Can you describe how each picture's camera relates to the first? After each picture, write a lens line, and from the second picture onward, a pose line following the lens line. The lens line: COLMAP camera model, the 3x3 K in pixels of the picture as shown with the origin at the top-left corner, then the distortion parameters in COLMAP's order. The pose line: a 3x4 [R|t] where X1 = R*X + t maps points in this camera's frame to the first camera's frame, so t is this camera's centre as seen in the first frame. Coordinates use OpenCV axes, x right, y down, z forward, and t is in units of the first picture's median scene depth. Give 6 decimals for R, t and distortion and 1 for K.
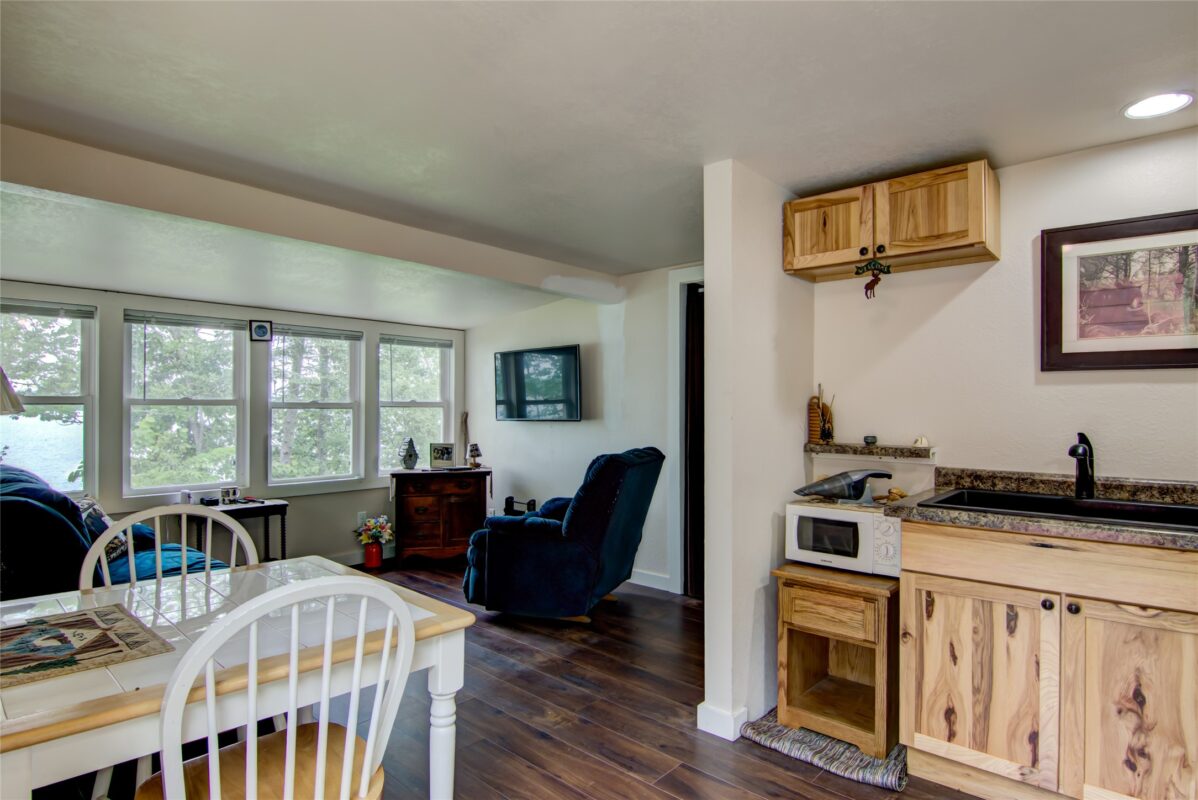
lens RADIAL K [[620.0, 0, 620.0], [0, 620.0, 409.3], [0, 0, 1]] dist [-0.004463, -0.012242]
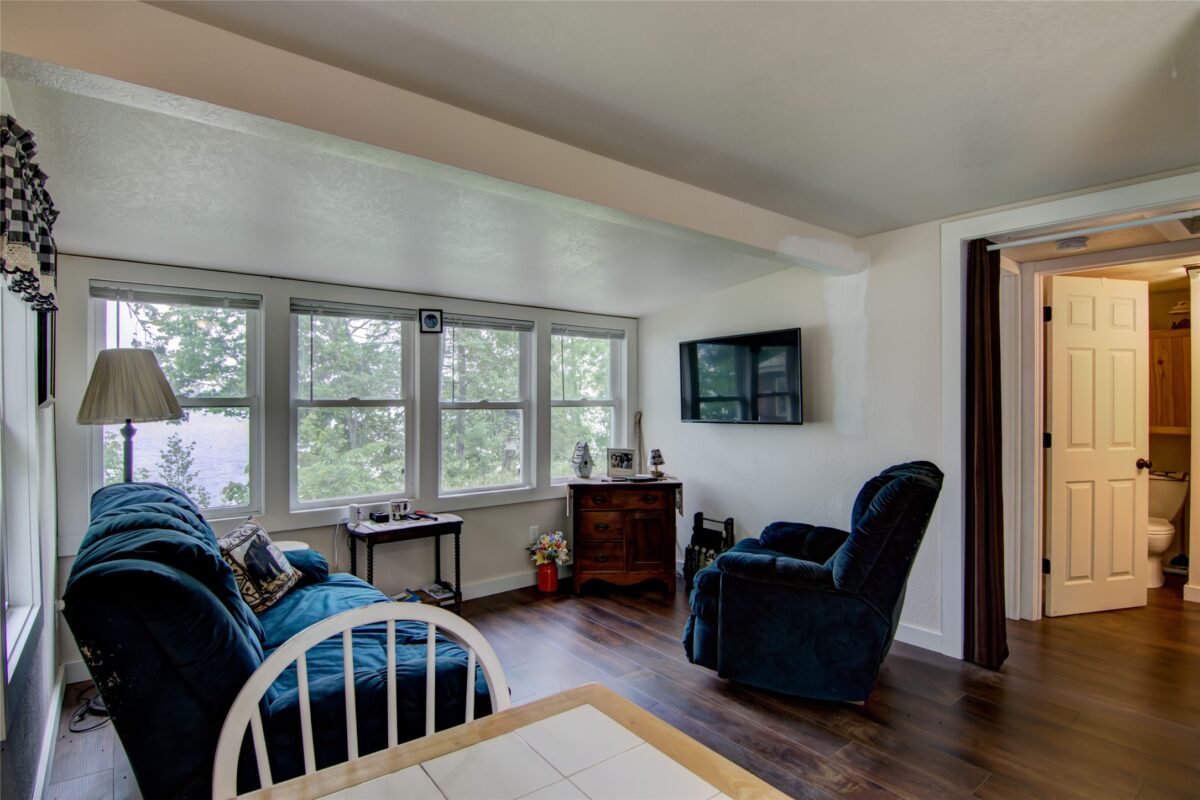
lens RADIAL K [[621.0, 0, 623.7], [0, 621.0, 403.7], [0, 0, 1]] dist [-0.004463, -0.012242]
pose [[0.982824, -0.004619, -0.184486, -0.210924], [0.004391, 0.999989, -0.001643, -0.009984], [0.184491, 0.000805, 0.982834, 0.260735]]
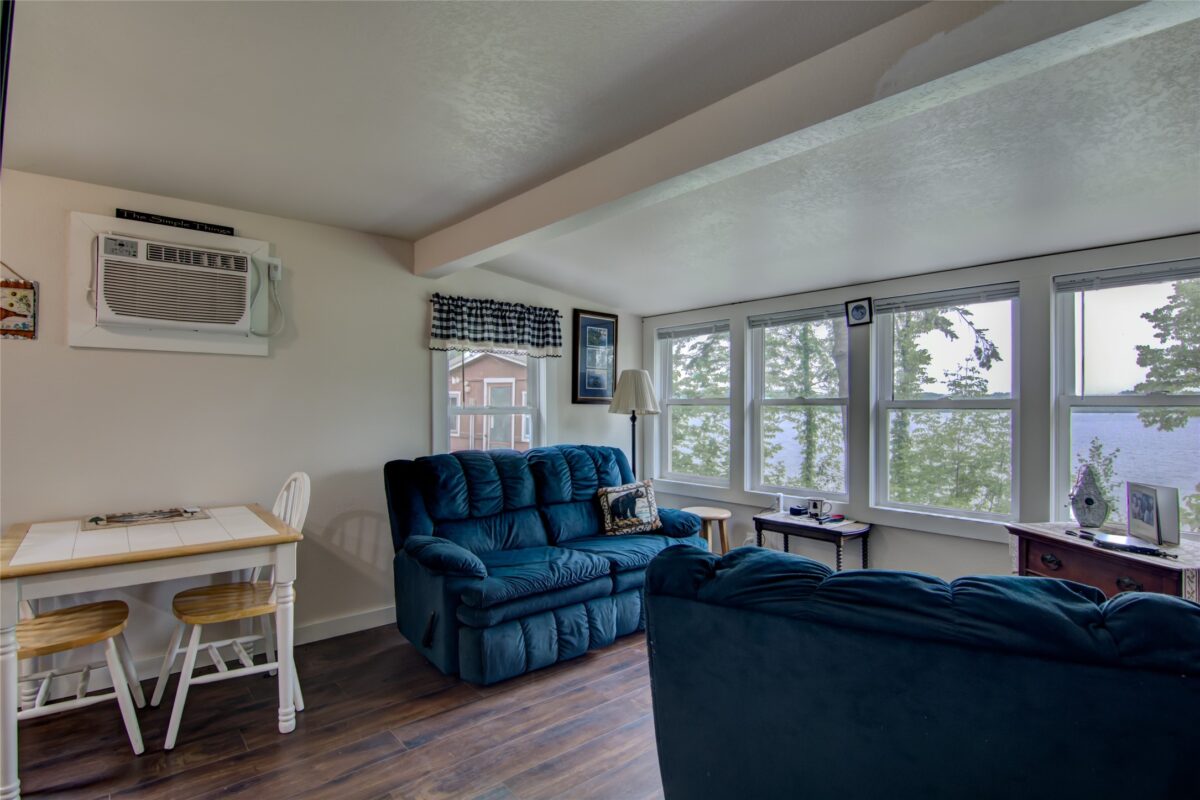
lens RADIAL K [[621.0, 0, 610.9], [0, 621.0, 407.9], [0, 0, 1]] dist [-0.004463, -0.012242]
pose [[-0.163068, -0.002129, -0.986612, 0.388098], [-0.006054, 0.999981, -0.001157, 0.001722], [0.986596, 0.005784, -0.163078, 1.147097]]
